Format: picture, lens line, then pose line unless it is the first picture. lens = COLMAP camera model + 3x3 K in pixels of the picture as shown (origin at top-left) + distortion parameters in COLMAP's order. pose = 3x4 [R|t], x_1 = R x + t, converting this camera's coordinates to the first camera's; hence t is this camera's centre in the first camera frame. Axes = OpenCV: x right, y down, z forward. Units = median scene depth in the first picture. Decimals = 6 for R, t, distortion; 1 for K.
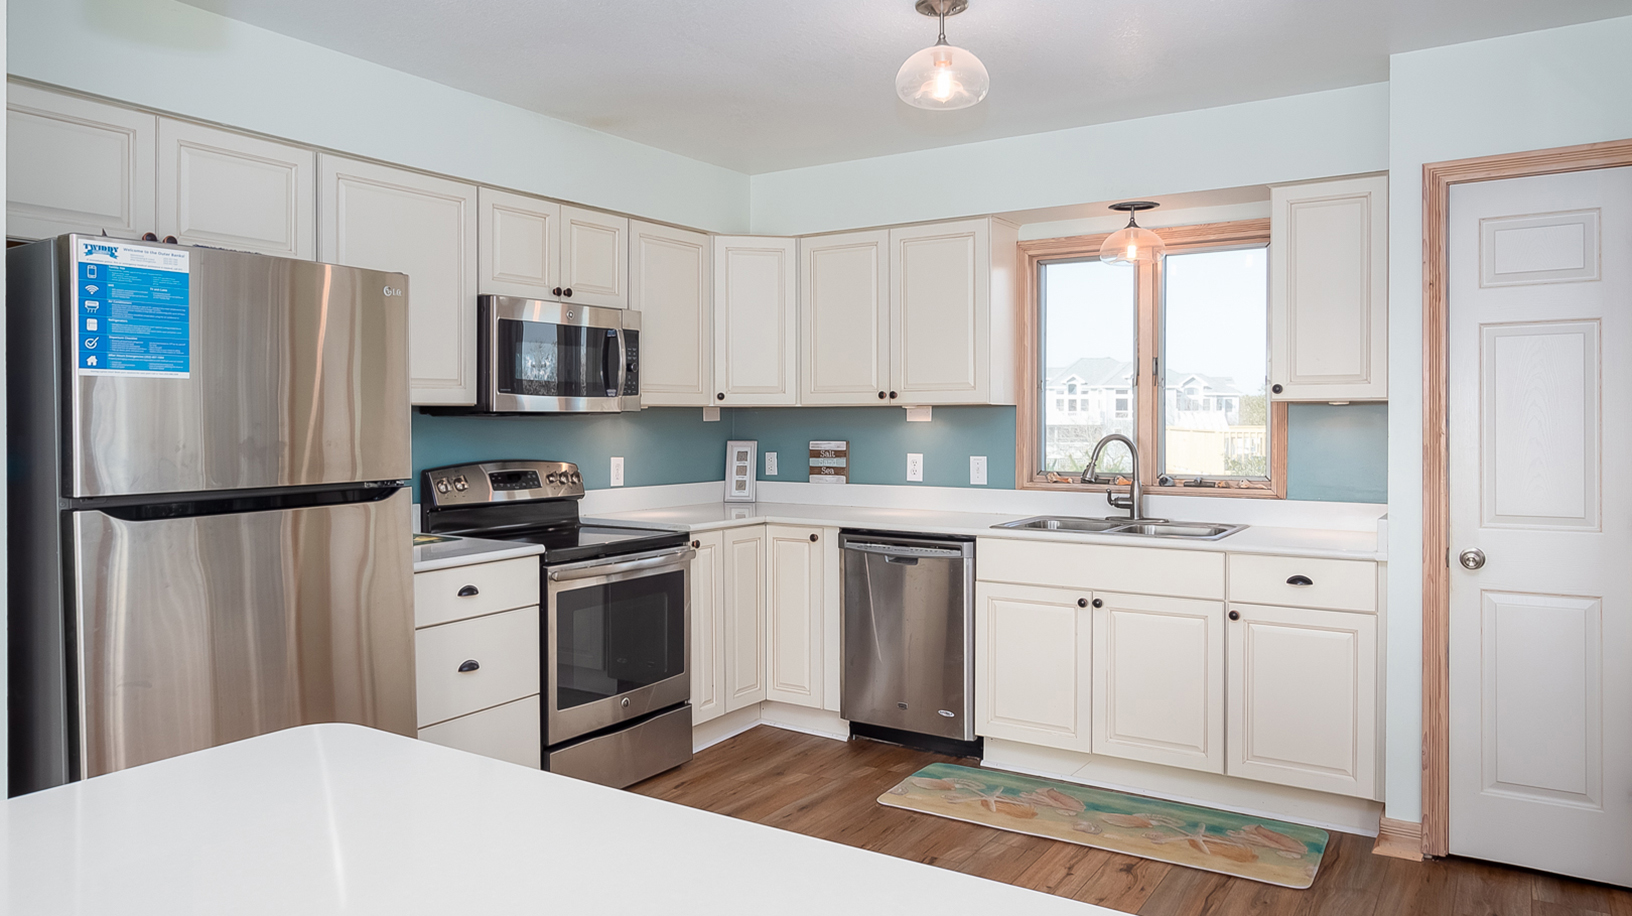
lens RADIAL K [[1118.2, 0, 816.0], [0, 1118.2, 435.2], [0, 0, 1]] dist [0.000393, 0.003133]
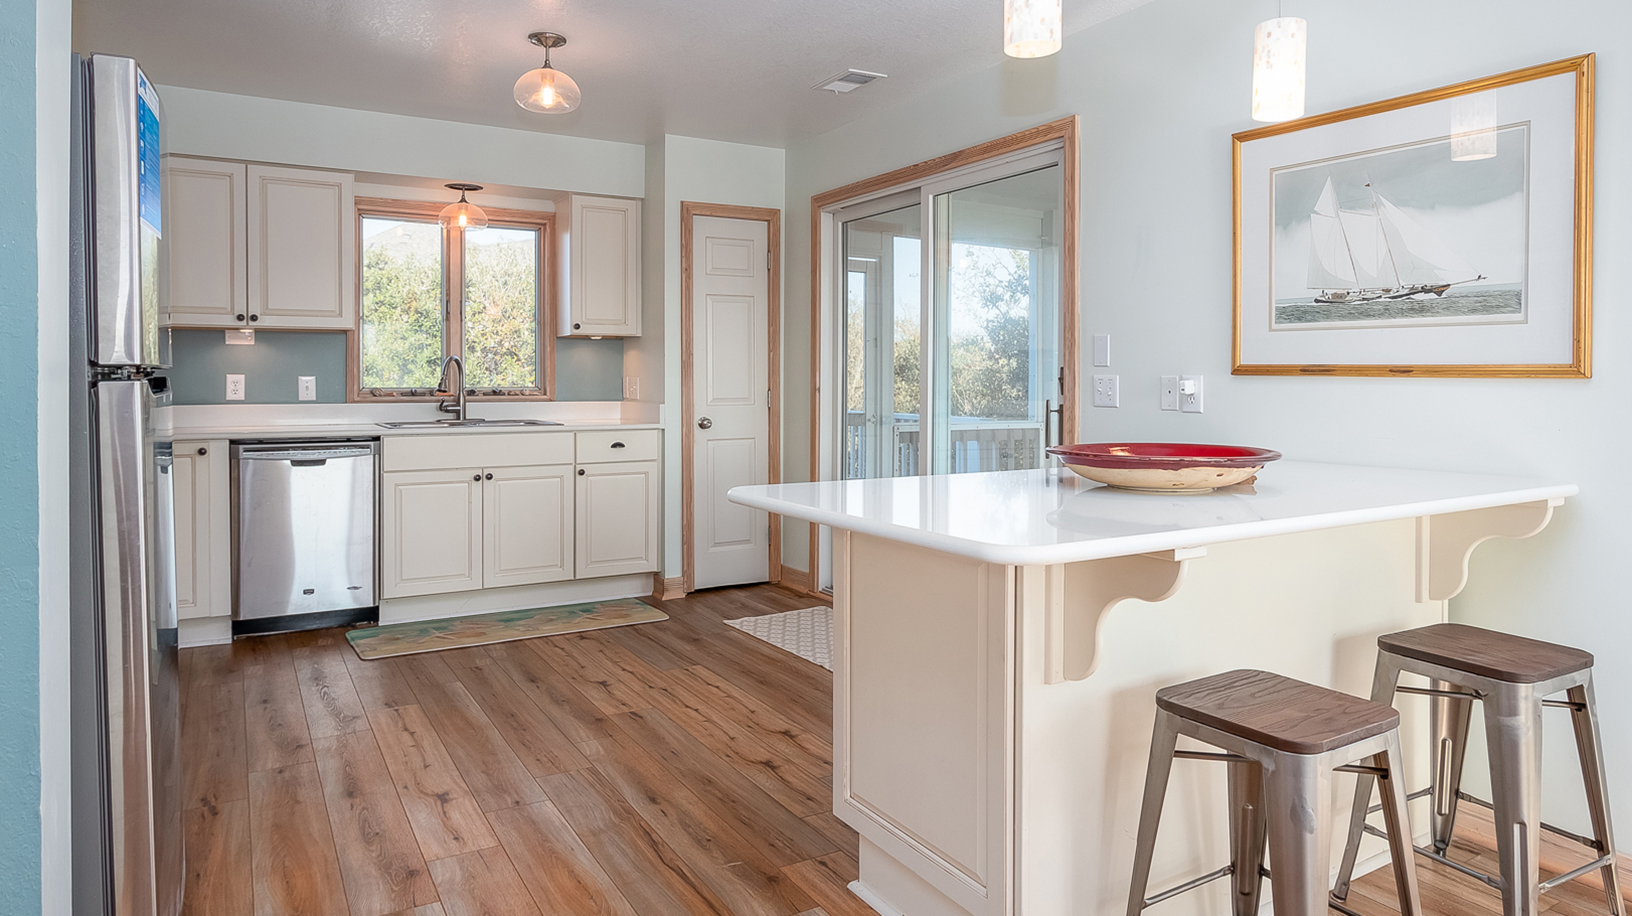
lens RADIAL K [[988.5, 0, 815.4], [0, 988.5, 383.5], [0, 0, 1]] dist [0.000934, 0.000365]
pose [[0.454022, -0.003133, 0.890985, -0.587240], [0.012913, 0.999912, -0.003064, 0.041179], [-0.890897, 0.012896, 0.454022, 0.085225]]
